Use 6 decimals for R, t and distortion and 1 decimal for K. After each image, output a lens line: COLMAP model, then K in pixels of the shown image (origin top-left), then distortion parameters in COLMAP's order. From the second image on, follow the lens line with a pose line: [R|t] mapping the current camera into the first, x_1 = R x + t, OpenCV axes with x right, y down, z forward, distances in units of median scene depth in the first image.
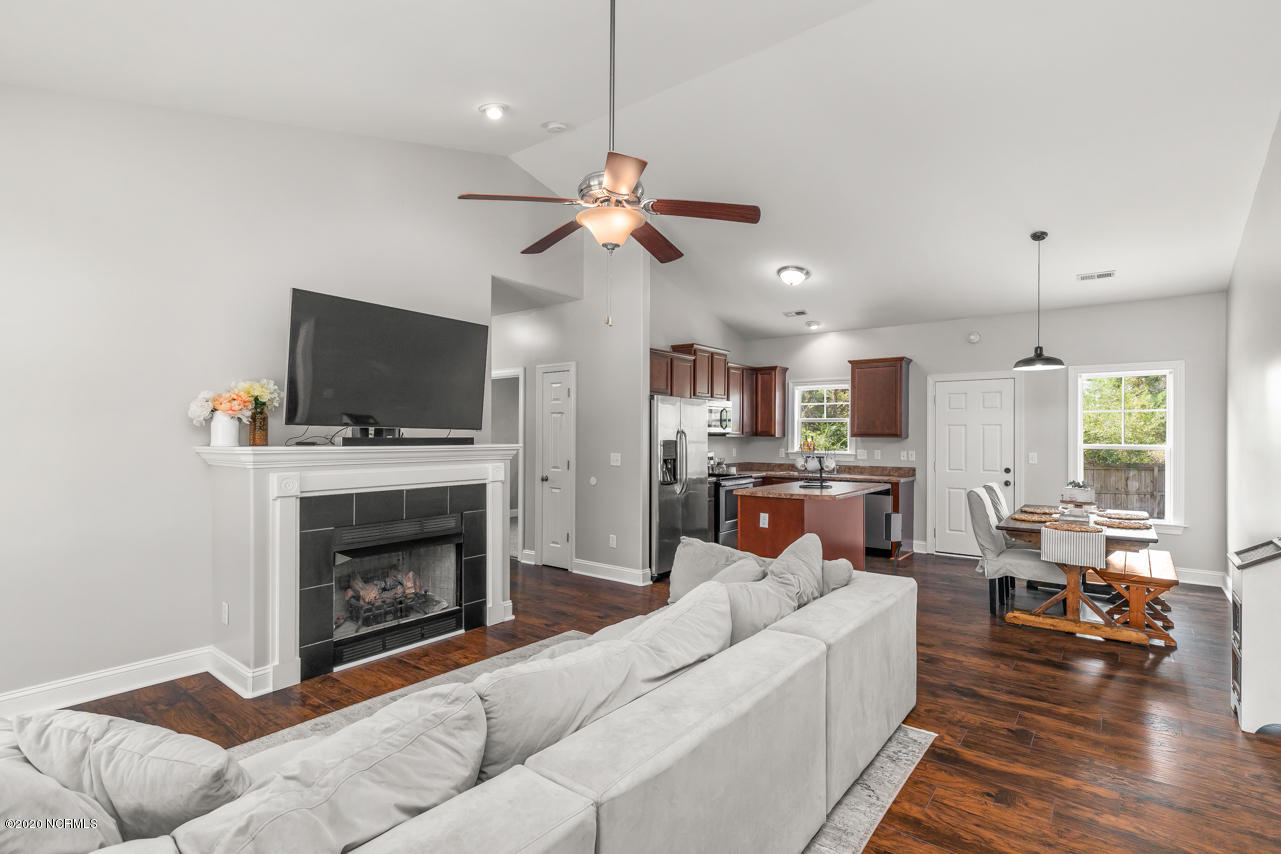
lens RADIAL K [[599.0, 0, 650.7], [0, 599.0, 431.7], [0, 0, 1]] dist [-0.001587, -0.000338]
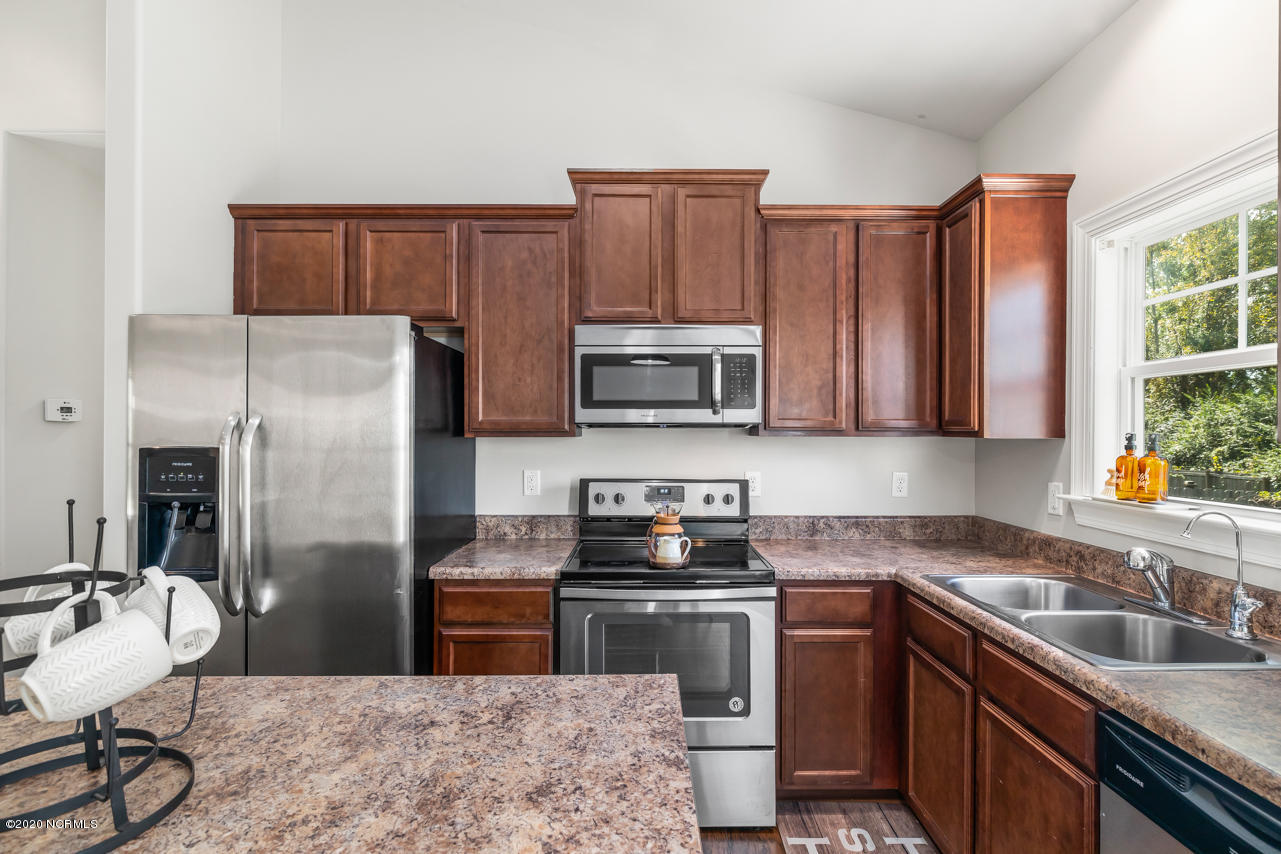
lens RADIAL K [[599.0, 0, 655.3], [0, 599.0, 429.5], [0, 0, 1]] dist [-0.001587, -0.000338]
pose [[0.630540, -0.004756, -0.776142, 0.368674], [0.004944, 0.999986, -0.002111, 0.005258], [0.776141, -0.002506, 0.630555, 0.807786]]
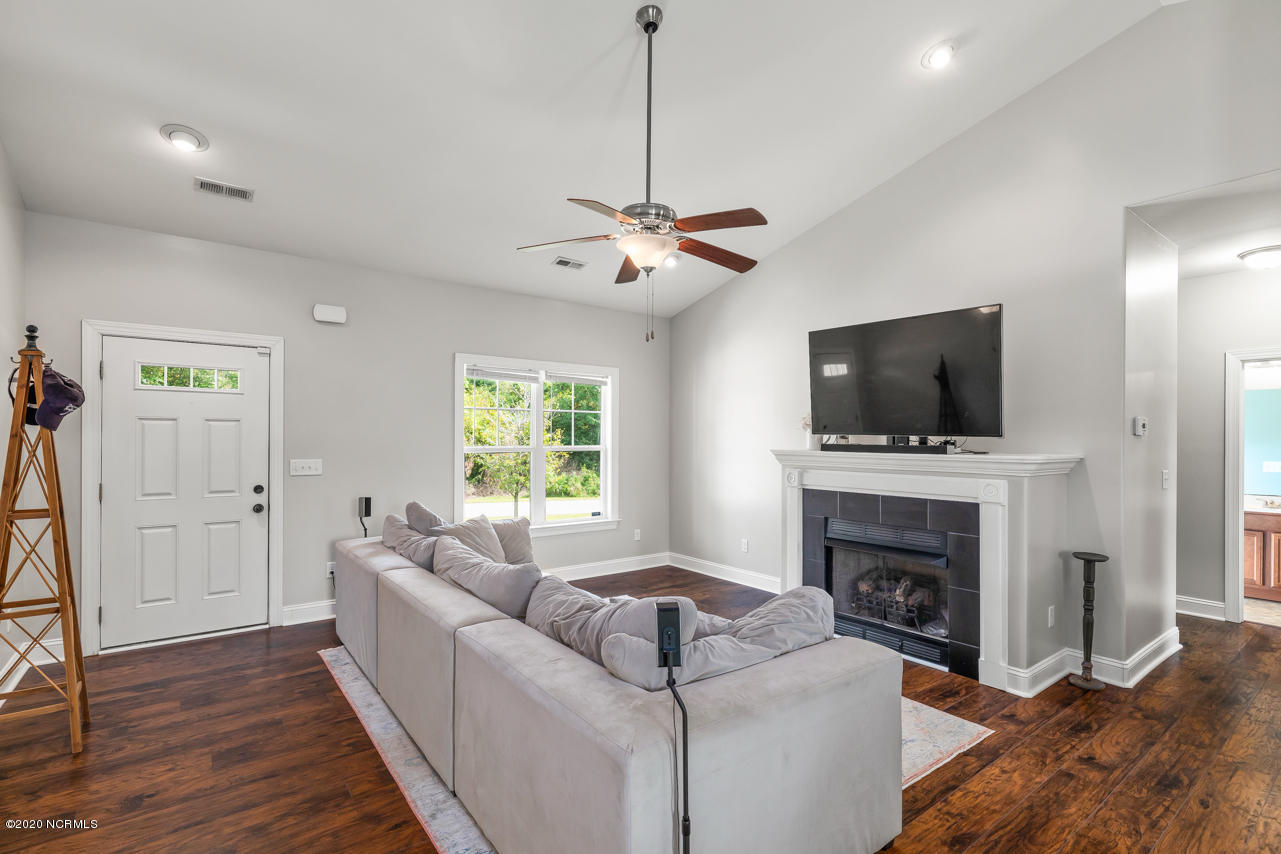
lens RADIAL K [[599.0, 0, 654.6], [0, 599.0, 446.9], [0, 0, 1]] dist [-0.001587, -0.000338]
pose [[-0.244035, 0.006096, -0.969747, 0.370472], [-0.003007, 0.999971, 0.007042, 0.003997], [0.969762, 0.004635, -0.244010, 0.473927]]
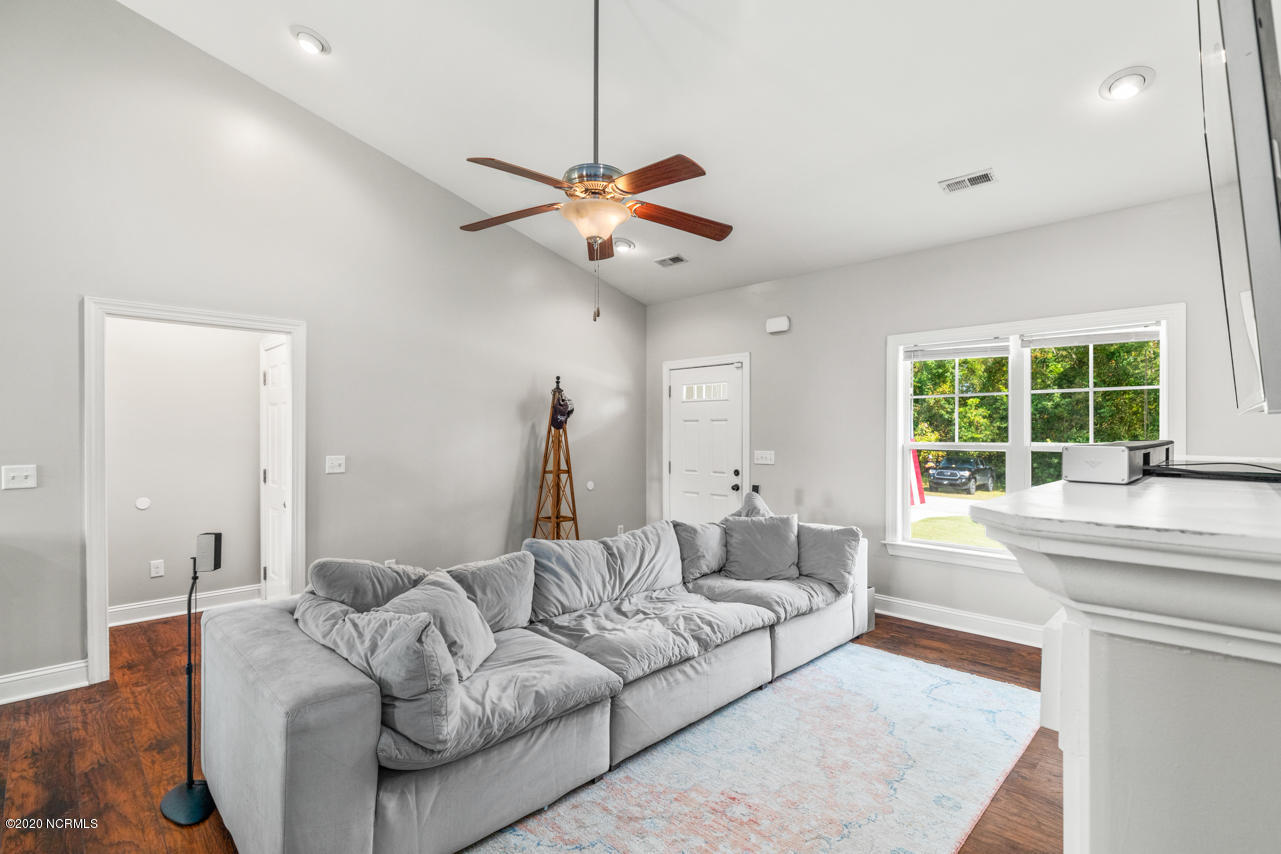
lens RADIAL K [[599.0, 0, 655.8], [0, 599.0, 430.0], [0, 0, 1]] dist [-0.001587, -0.000338]
pose [[-0.994416, -0.006569, 0.105328, -0.100105], [-0.007449, 0.999941, -0.007965, 0.003527], [-0.105269, -0.008706, -0.994406, 0.727250]]
